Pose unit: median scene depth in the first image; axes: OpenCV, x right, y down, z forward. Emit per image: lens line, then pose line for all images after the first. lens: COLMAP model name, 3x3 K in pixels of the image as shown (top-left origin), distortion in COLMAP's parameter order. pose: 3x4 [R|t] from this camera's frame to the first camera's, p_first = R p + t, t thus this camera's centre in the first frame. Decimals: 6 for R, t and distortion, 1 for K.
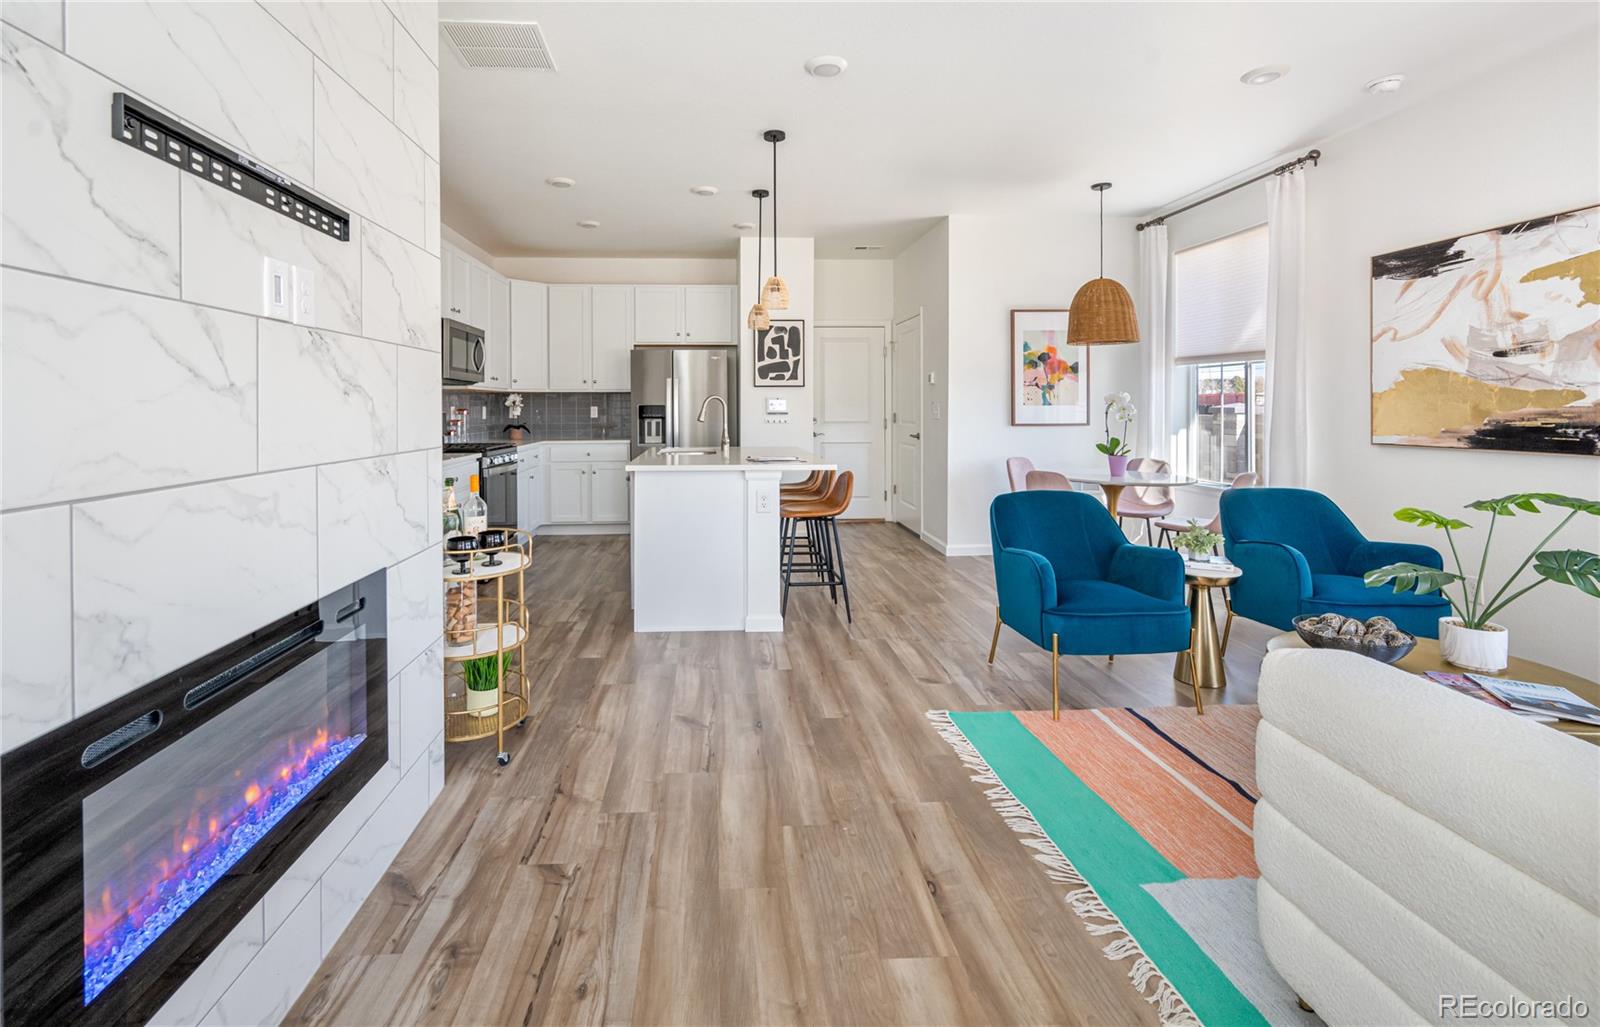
lens RADIAL K [[808.7, 0, 730.3], [0, 808.7, 402.1], [0, 0, 1]] dist [0.066244, -0.000108]
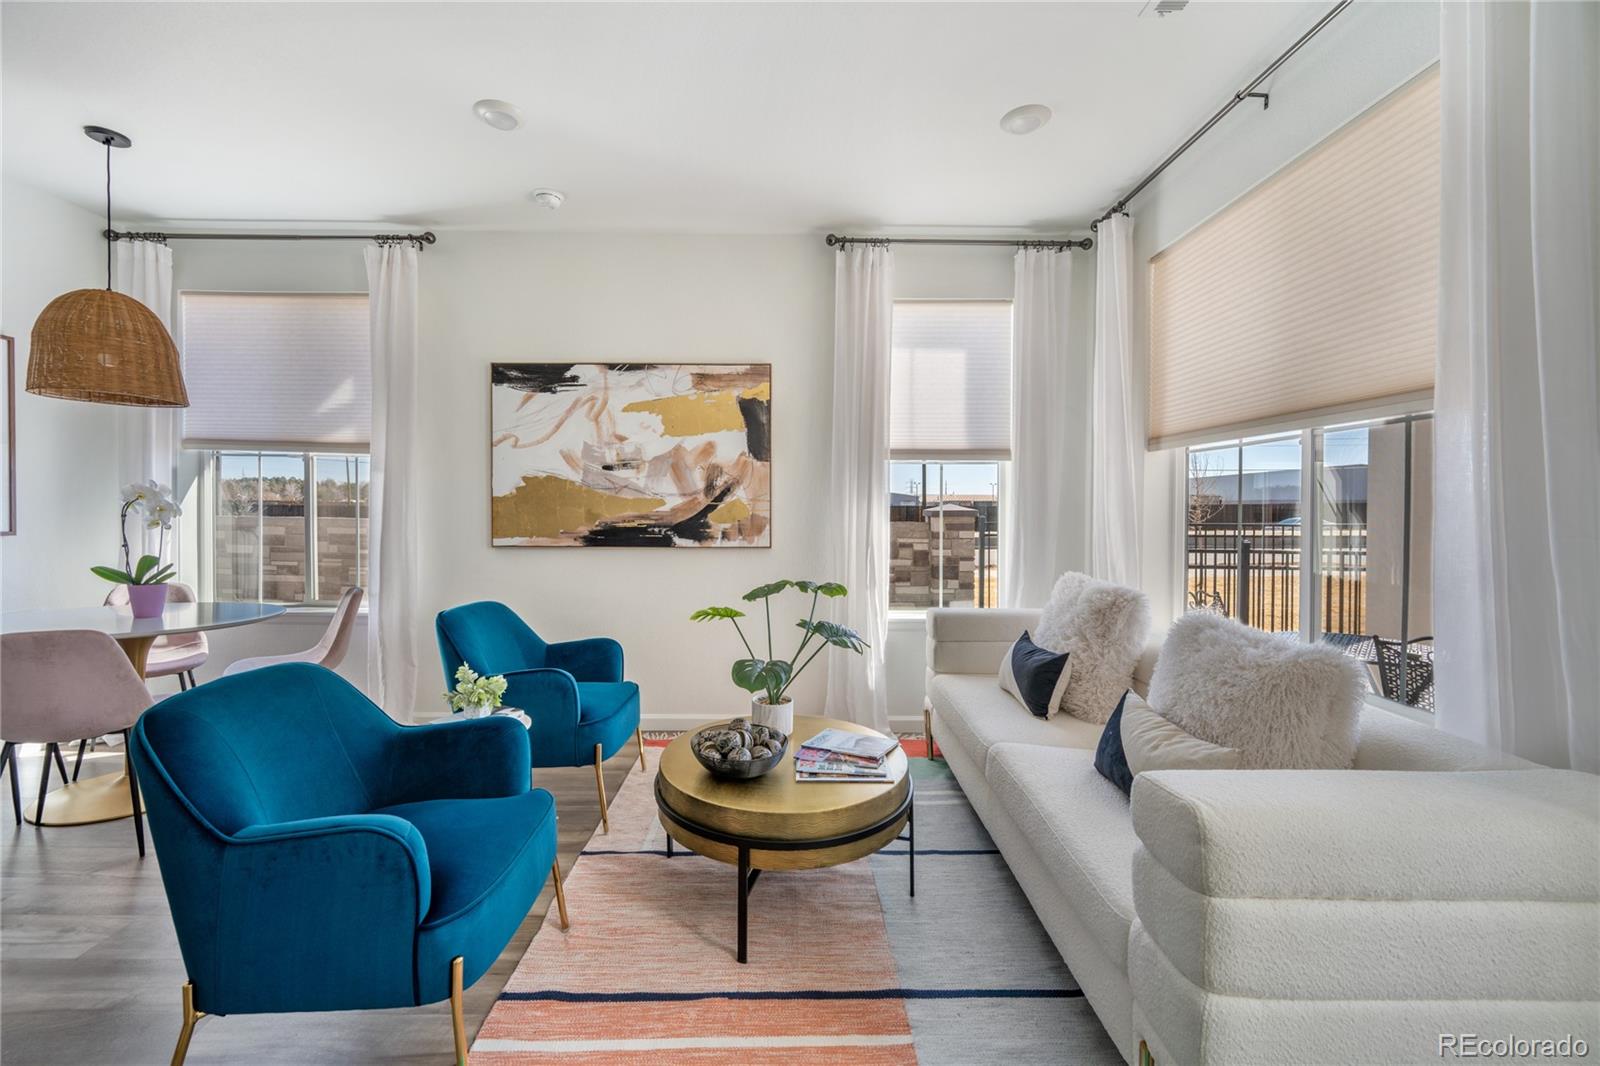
lens RADIAL K [[618.4, 0, 797.6], [0, 618.4, 523.1], [0, 0, 1]] dist [-0.008408, -0.000839]
pose [[0.023723, -0.002954, 0.999714, 0.029190], [-0.010945, 0.999935, 0.003214, 0.016253], [-0.999659, -0.011018, 0.023689, 0.689400]]
